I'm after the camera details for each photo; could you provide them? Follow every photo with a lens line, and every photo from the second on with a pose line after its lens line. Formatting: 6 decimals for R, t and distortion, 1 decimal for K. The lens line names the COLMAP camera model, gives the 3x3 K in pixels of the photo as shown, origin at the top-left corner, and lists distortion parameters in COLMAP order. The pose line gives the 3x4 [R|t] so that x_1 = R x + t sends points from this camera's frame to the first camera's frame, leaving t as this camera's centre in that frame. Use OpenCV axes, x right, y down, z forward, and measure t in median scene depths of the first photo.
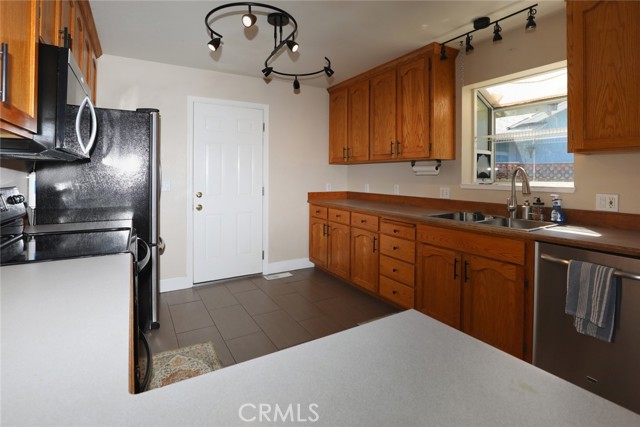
lens RADIAL K [[304.3, 0, 318.3], [0, 304.3, 189.8], [0, 0, 1]] dist [-0.000931, -0.000163]
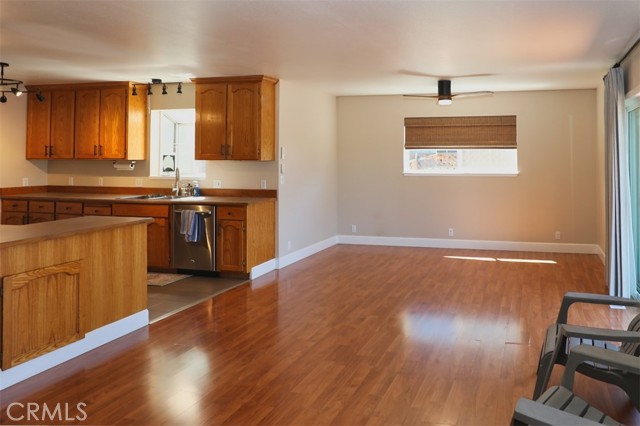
lens RADIAL K [[308.5, 0, 318.5], [0, 308.5, 156.1], [0, 0, 1]] dist [-0.034228, -0.000187]
pose [[0.660753, 0.018267, 0.750381, -0.098321], [0.037834, 0.997623, -0.057601, -0.000439], [-0.749650, 0.066450, 0.658491, -0.569228]]
